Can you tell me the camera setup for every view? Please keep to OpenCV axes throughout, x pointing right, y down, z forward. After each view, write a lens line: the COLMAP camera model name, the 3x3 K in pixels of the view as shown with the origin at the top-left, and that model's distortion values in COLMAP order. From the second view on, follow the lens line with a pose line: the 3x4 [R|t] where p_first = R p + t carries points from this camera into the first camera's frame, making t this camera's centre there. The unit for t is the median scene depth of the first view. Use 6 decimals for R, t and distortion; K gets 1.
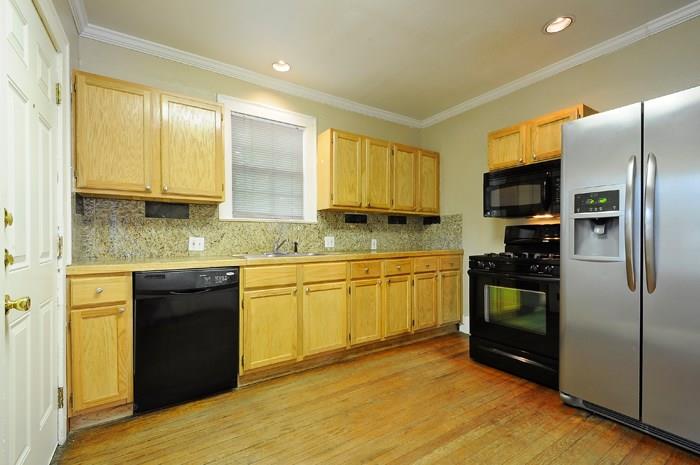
lens RADIAL K [[311.4, 0, 348.8], [0, 311.4, 238.5], [0, 0, 1]] dist [0.030030, -0.000265]
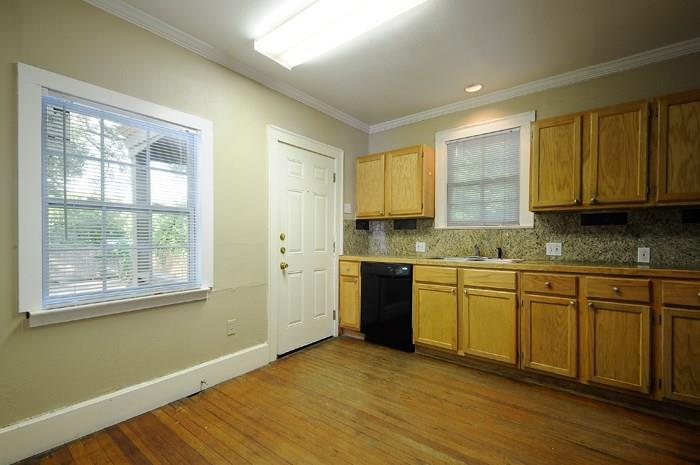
lens RADIAL K [[311.4, 0, 348.8], [0, 311.4, 238.5], [0, 0, 1]] dist [0.030030, -0.000265]
pose [[0.325531, 0.000857, -0.945531, 0.702239], [-0.006734, 0.999976, -0.001413, -0.015871], [0.945507, 0.006827, 0.325529, 0.237736]]
